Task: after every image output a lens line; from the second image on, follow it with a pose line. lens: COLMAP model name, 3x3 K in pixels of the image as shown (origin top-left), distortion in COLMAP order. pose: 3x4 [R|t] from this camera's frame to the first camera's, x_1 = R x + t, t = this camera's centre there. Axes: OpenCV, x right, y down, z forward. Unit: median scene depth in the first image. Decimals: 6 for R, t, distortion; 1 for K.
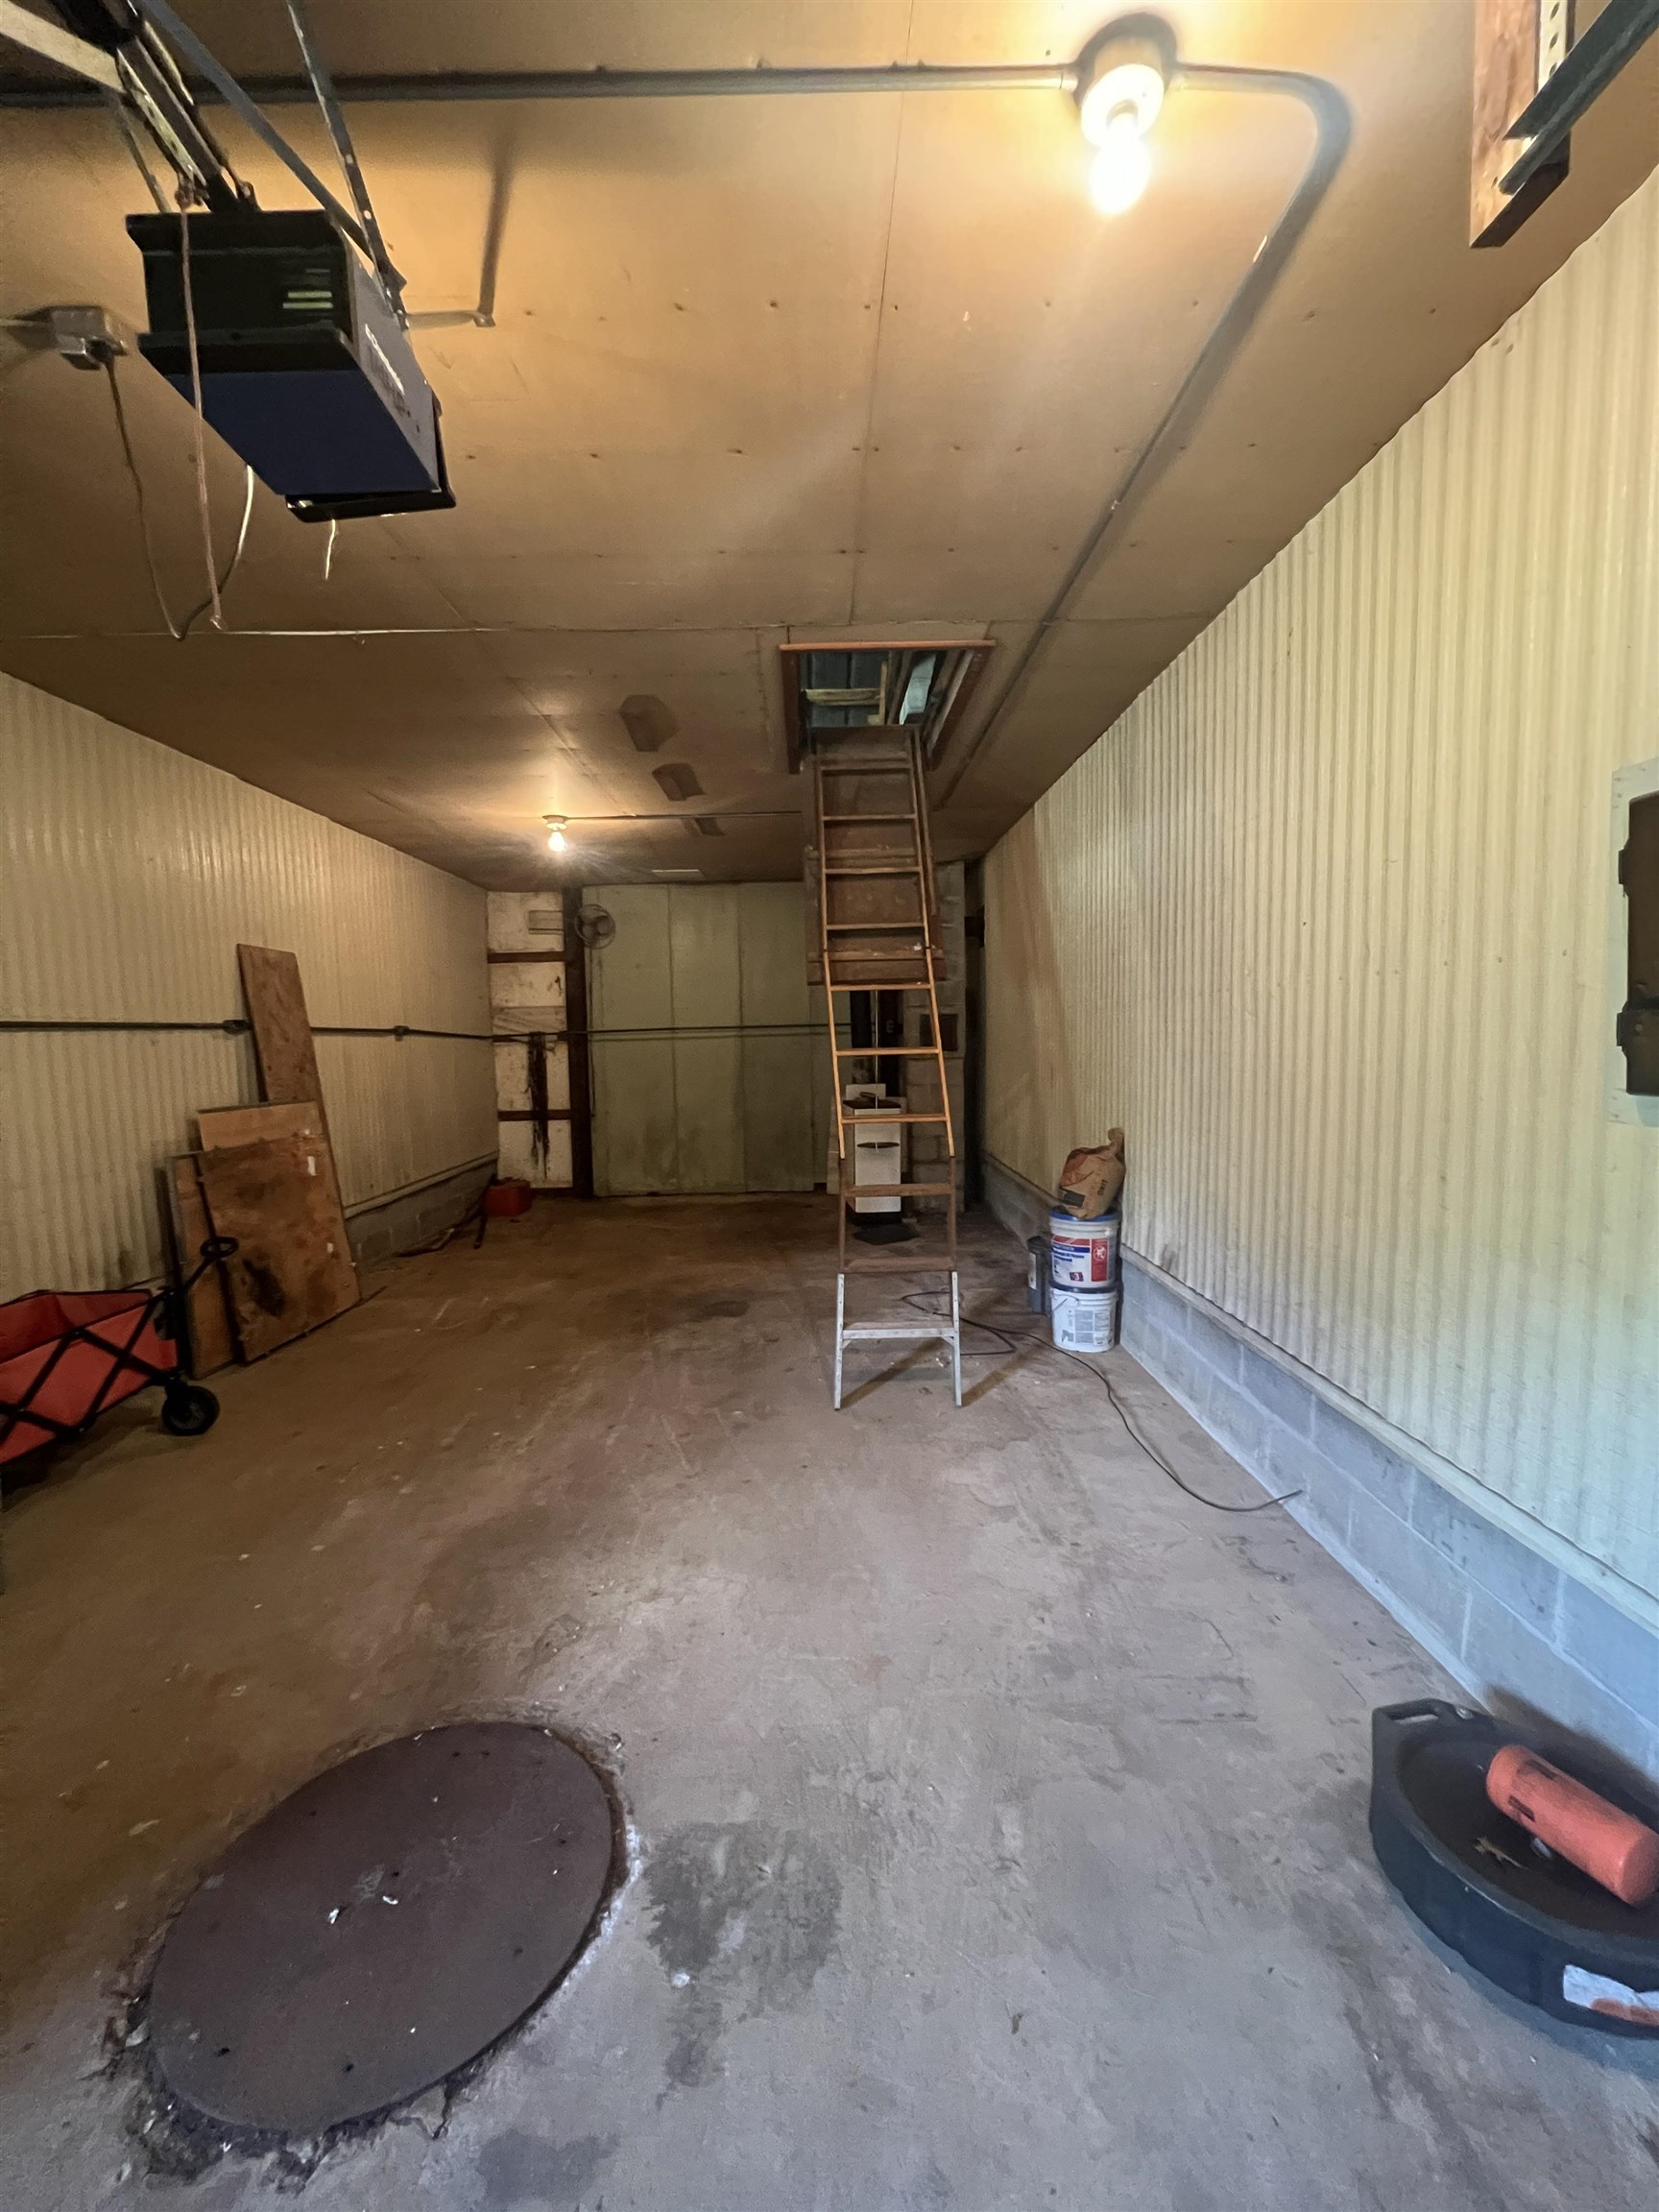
lens RADIAL K [[891.1, 0, 823.2], [0, 891.1, 1110.1], [0, 0, 1]] dist [-0.001788, 0.000725]
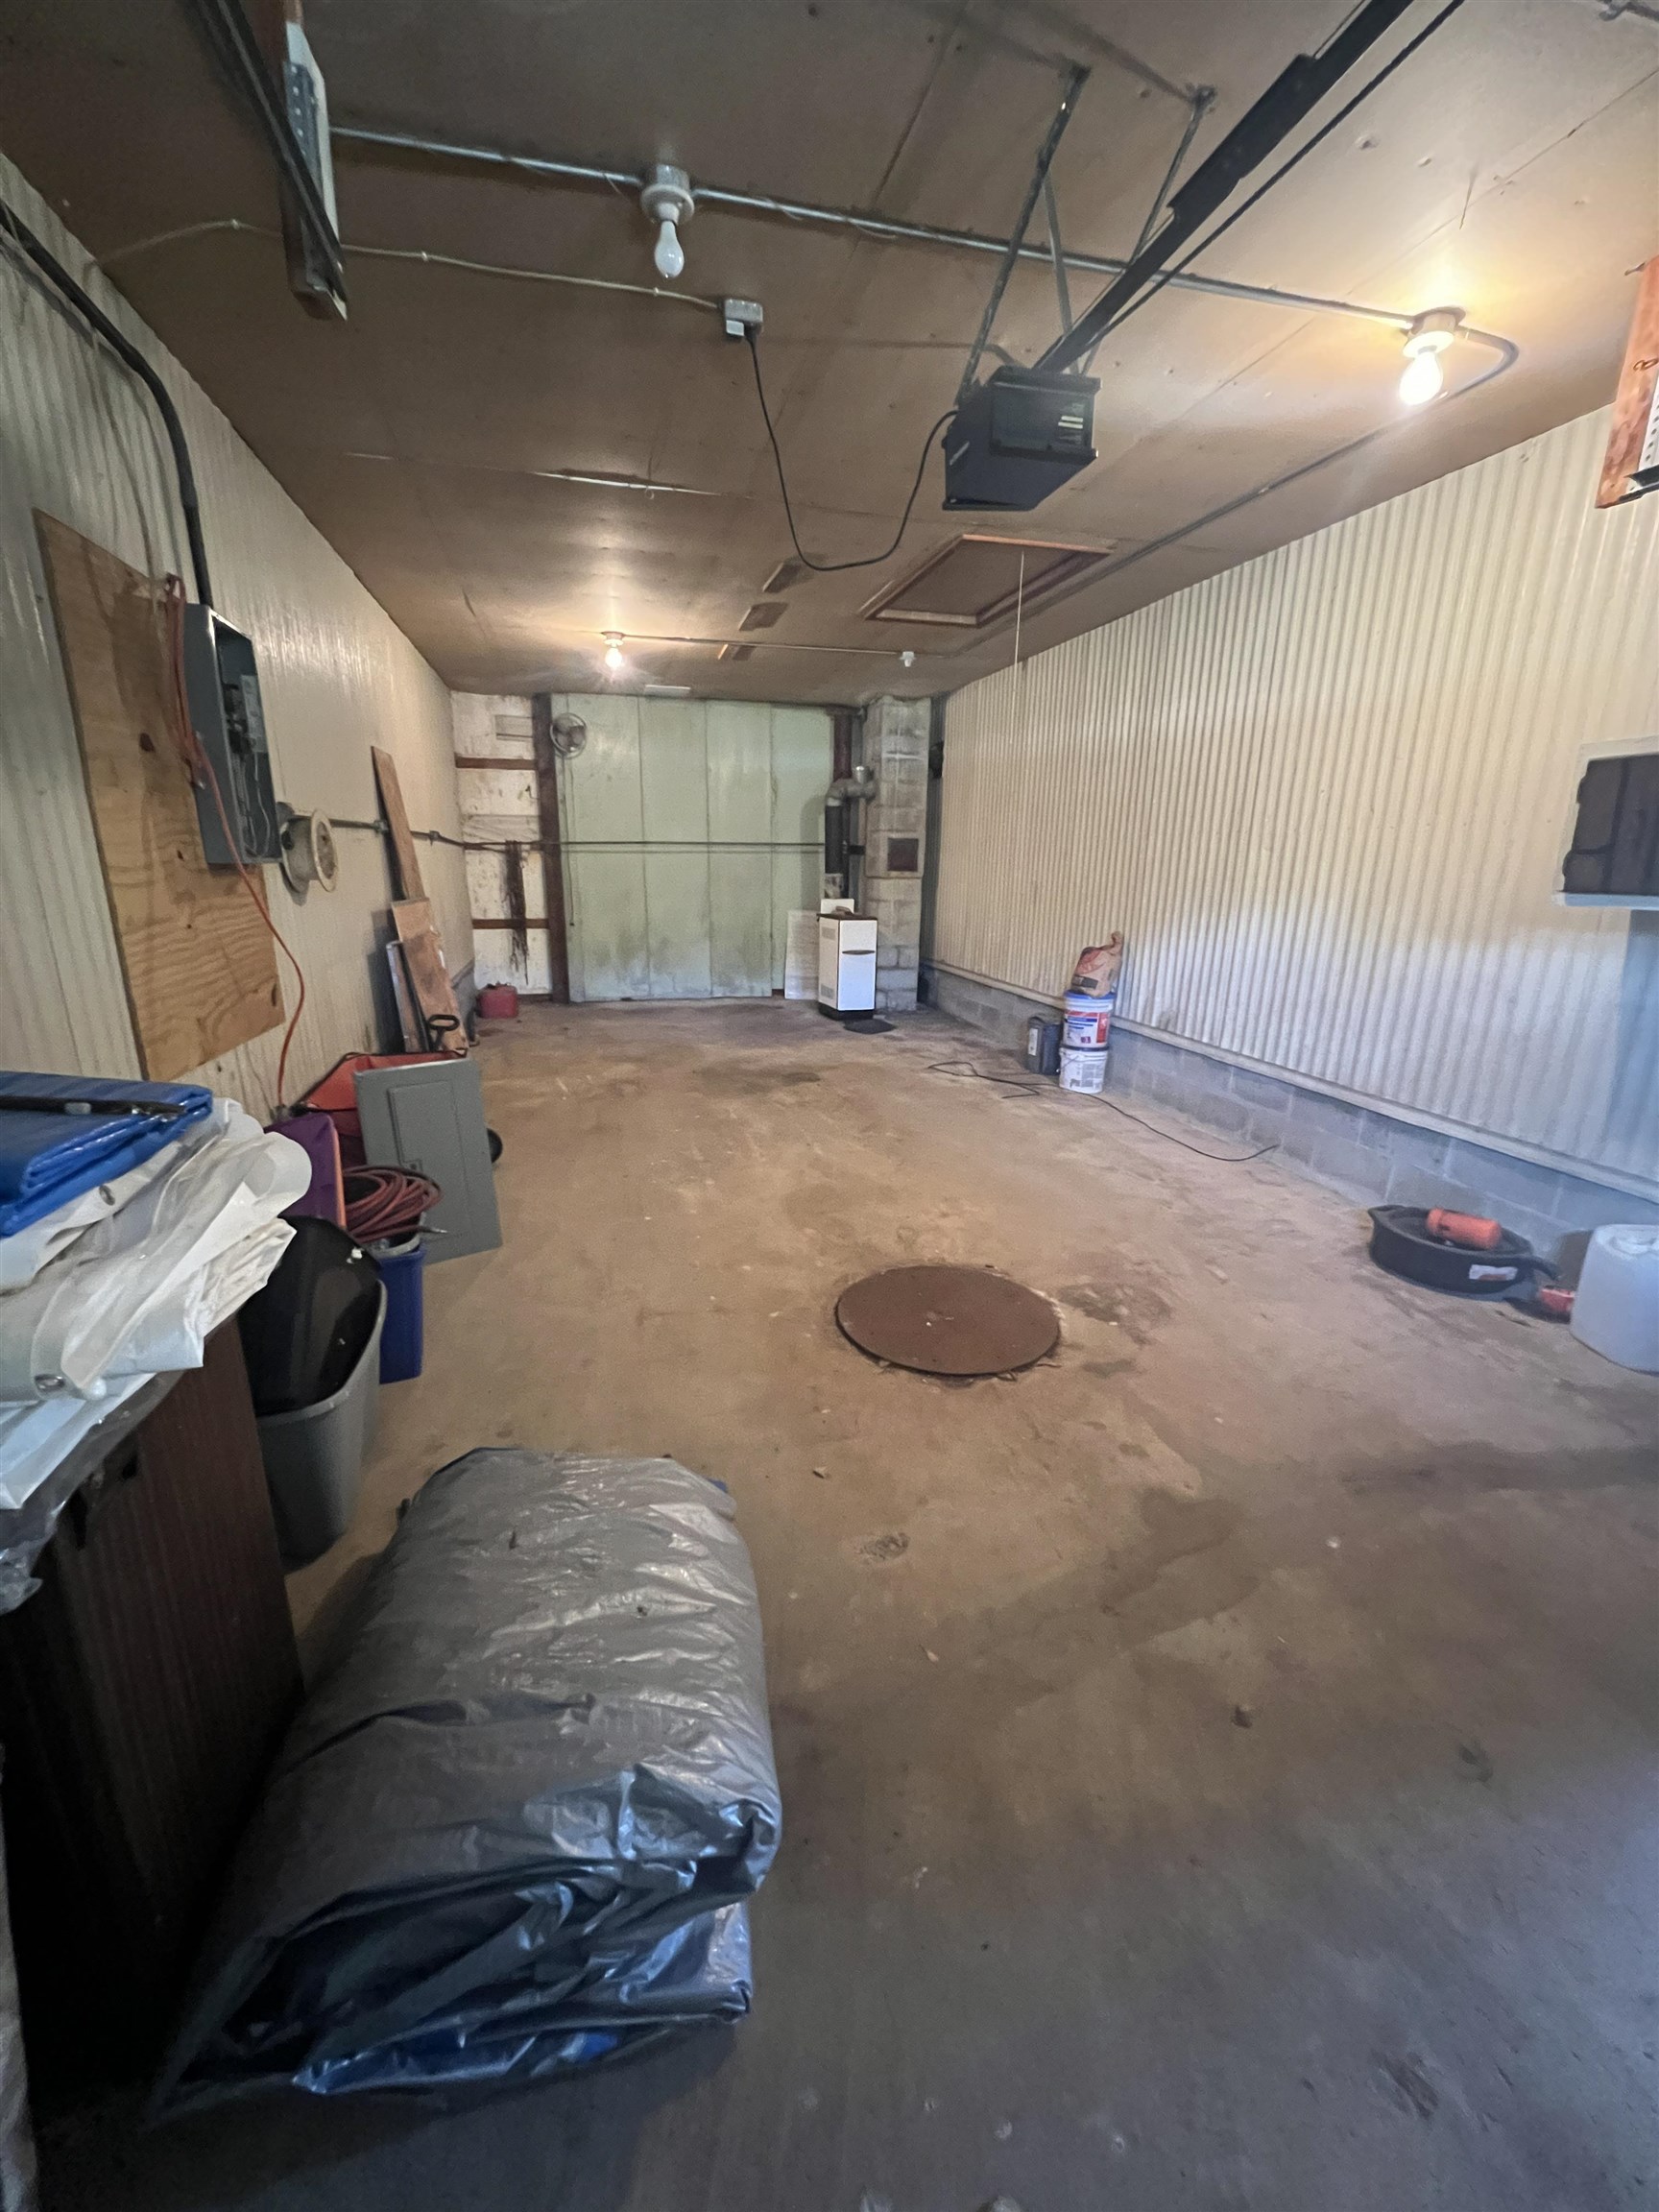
lens RADIAL K [[891.1, 0, 824.2], [0, 891.1, 1111.1], [0, 0, 1]] dist [-0.001788, 0.000725]
pose [[0.971510, -0.033819, 0.234574, -0.378687], [-0.011932, 0.981532, 0.190924, 0.030252], [-0.236699, -0.188284, 0.953165, -0.214123]]
